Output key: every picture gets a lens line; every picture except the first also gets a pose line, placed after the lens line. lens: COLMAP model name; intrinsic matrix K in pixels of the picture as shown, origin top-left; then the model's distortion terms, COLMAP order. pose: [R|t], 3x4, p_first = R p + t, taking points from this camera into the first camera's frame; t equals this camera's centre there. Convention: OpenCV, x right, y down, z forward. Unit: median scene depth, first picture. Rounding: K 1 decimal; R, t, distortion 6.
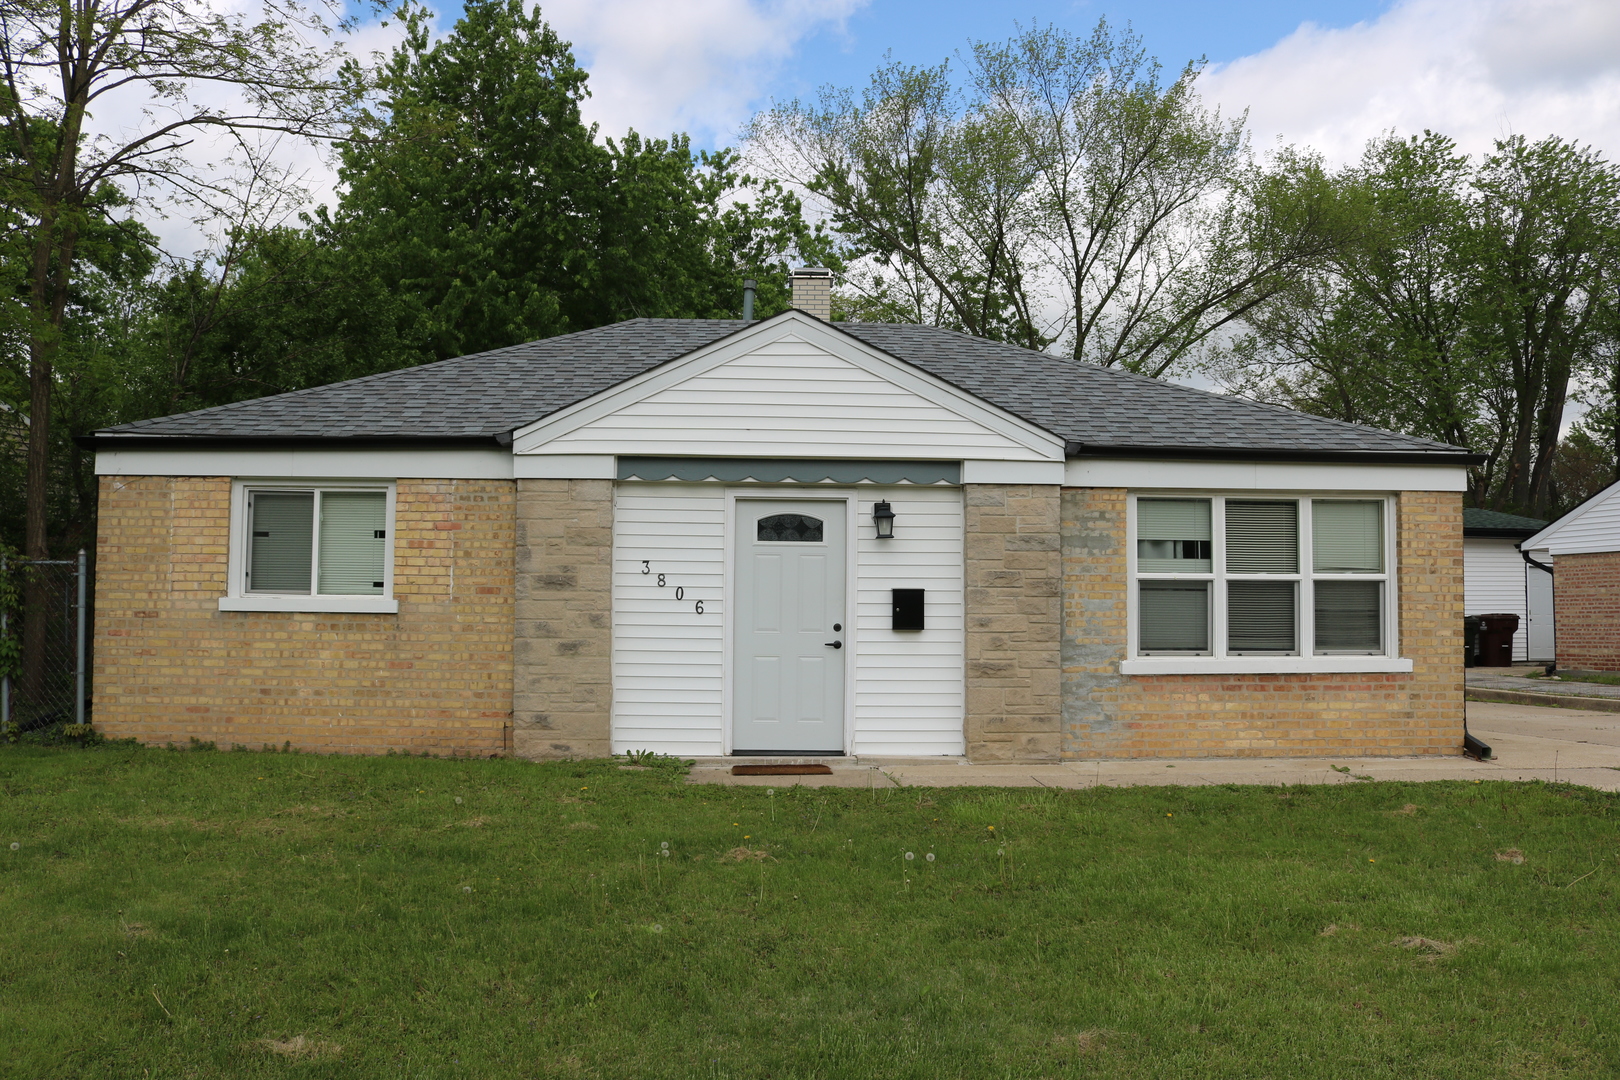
lens RADIAL K [[1339.0, 0, 809.3], [0, 1339.0, 537.6], [0, 0, 1]] dist [-0.103582, 0.004209]
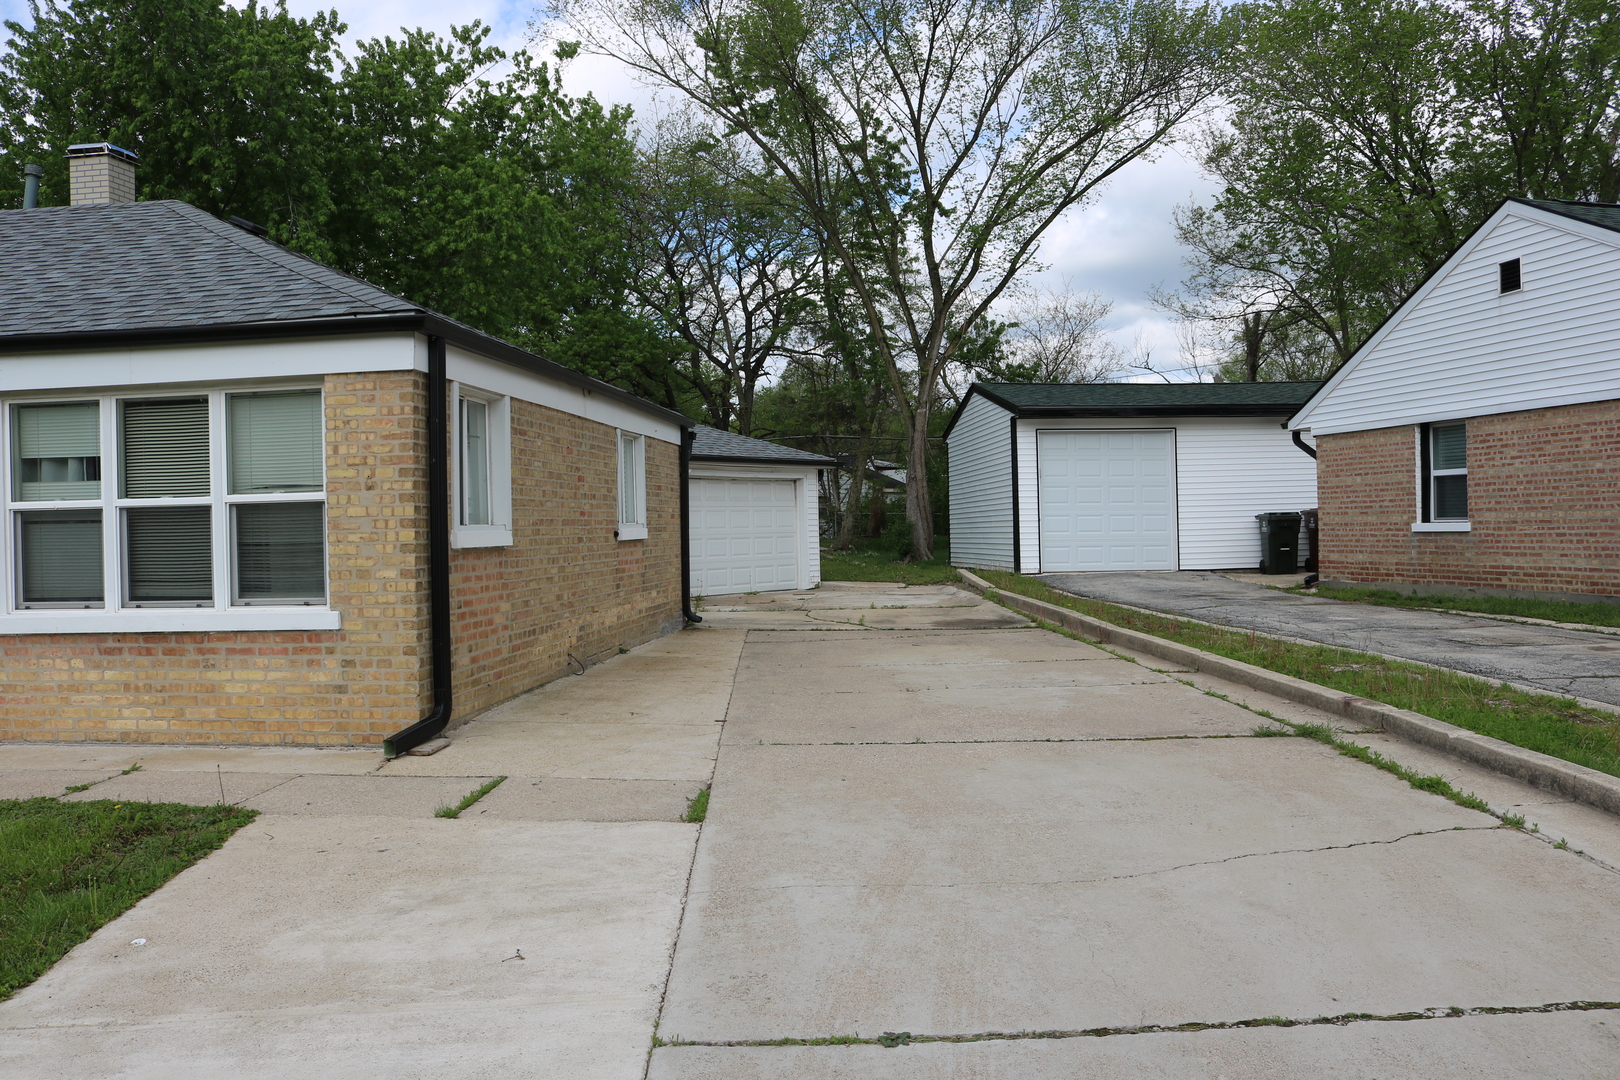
lens RADIAL K [[1339.0, 0, 810.4], [0, 1339.0, 540.7], [0, 0, 1]] dist [-0.103582, 0.004209]
pose [[0.988803, -0.026585, -0.146837, 0.819876], [0.038047, 0.996396, 0.075812, 0.009751], [0.144292, -0.080550, 0.986251, 0.330869]]
